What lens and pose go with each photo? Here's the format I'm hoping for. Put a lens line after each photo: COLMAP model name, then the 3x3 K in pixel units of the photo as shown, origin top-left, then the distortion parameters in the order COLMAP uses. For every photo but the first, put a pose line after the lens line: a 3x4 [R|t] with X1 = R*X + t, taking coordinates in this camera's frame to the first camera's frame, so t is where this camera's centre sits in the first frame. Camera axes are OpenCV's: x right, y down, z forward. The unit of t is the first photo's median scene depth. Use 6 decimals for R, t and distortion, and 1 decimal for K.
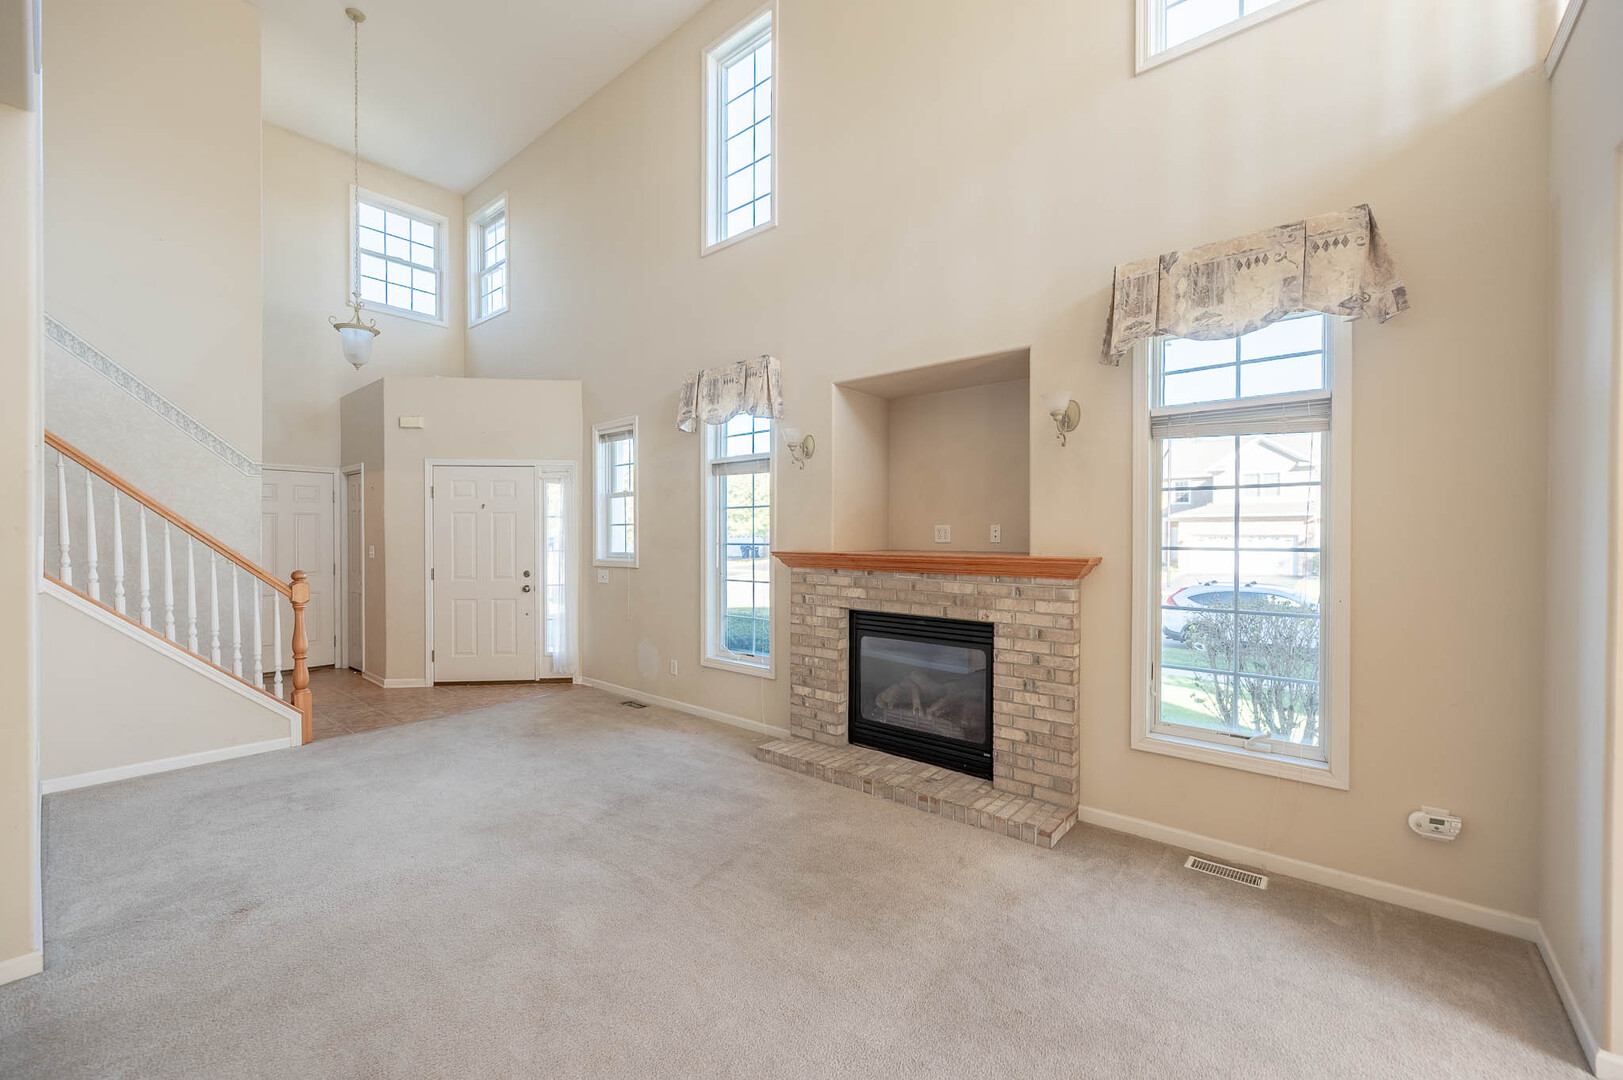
lens RADIAL K [[651.2, 0, 819.7], [0, 651.2, 528.6], [0, 0, 1]] dist [-0.000615, -0.000035]
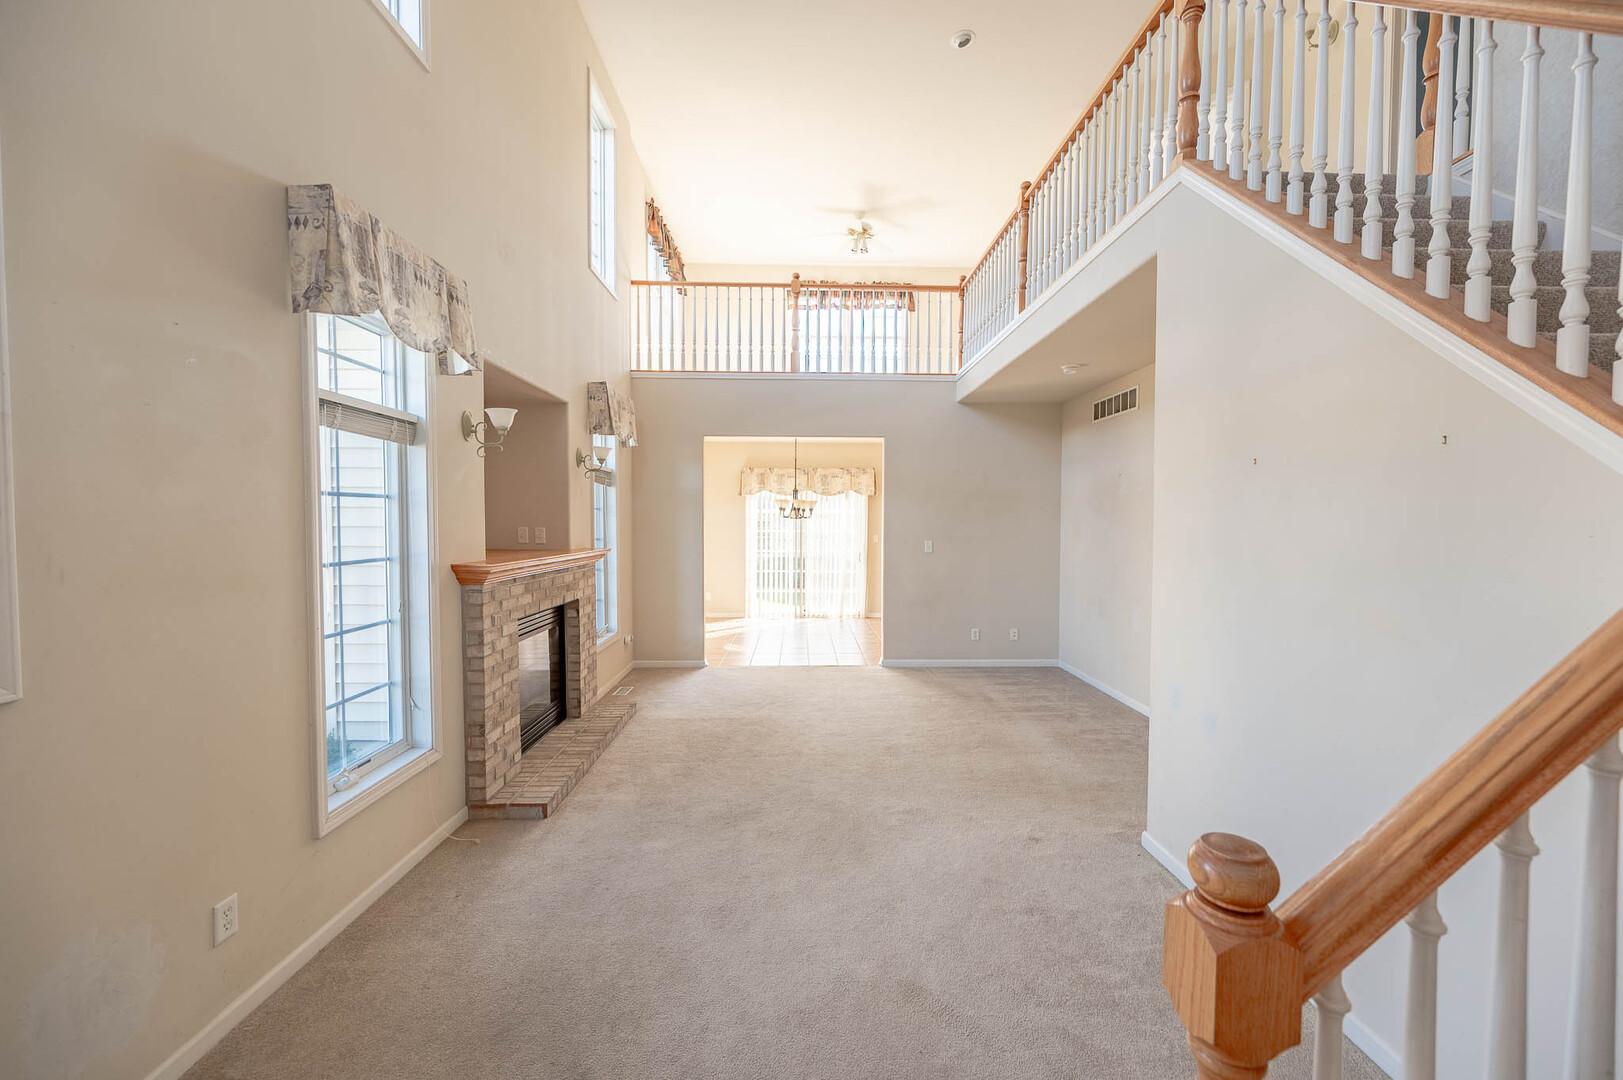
lens RADIAL K [[651.2, 0, 819.7], [0, 651.2, 528.6], [0, 0, 1]] dist [-0.000615, -0.000035]
pose [[-0.660220, -0.005919, 0.751049, -1.001889], [-0.001867, 0.999979, 0.006240, -0.012104], [-0.751070, 0.002717, -0.660217, 1.384481]]
